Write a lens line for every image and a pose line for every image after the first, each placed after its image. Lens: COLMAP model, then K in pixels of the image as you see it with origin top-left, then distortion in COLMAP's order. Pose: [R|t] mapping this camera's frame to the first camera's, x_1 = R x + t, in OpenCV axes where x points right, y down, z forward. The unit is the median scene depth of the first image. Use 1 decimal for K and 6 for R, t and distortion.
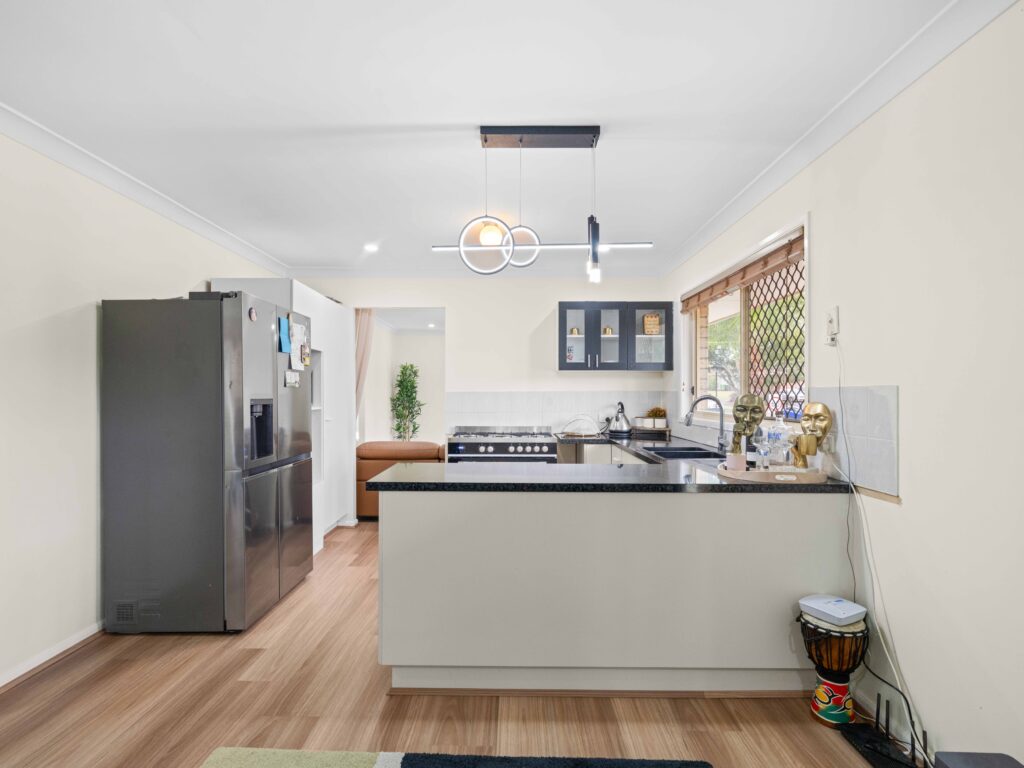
lens RADIAL K [[510.0, 0, 510.8], [0, 510.0, 399.2], [0, 0, 1]] dist [-0.000453, 0.000013]
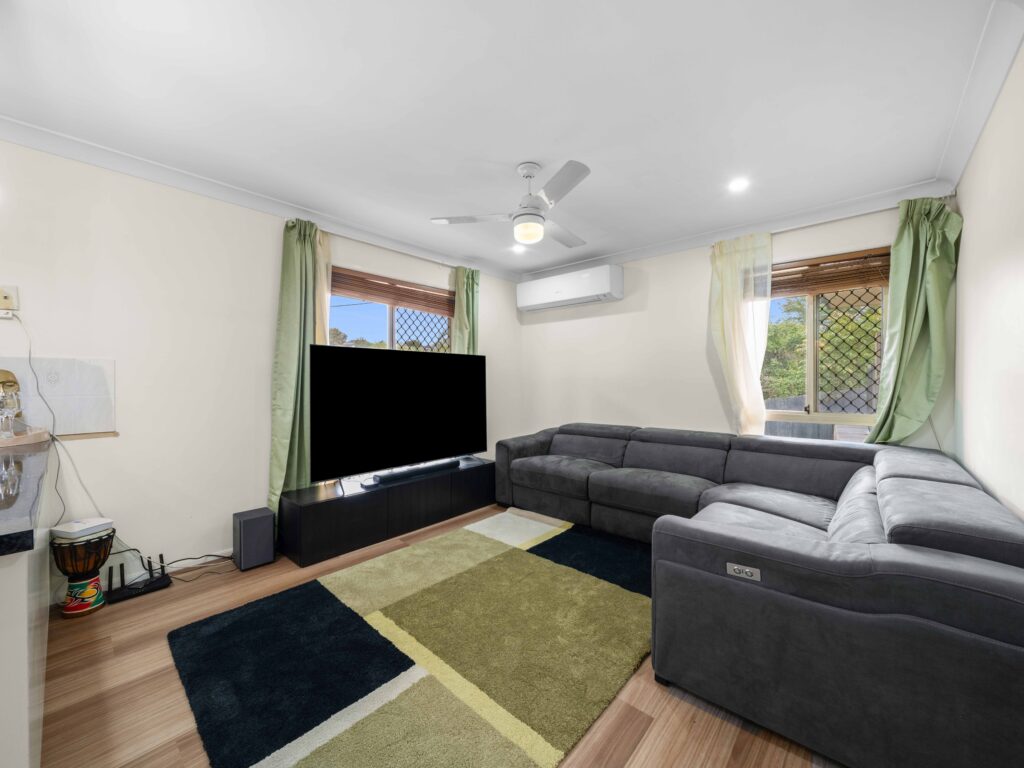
lens RADIAL K [[394.8, 0, 512.0], [0, 394.8, 384.0], [0, 0, 1]] dist [0.000473, -0.000021]
pose [[-0.750578, -0.005668, 0.660757, -0.414838], [0.004348, 0.999899, 0.013516, 0.015506], [-0.660767, 0.013018, -0.750478, 0.491357]]
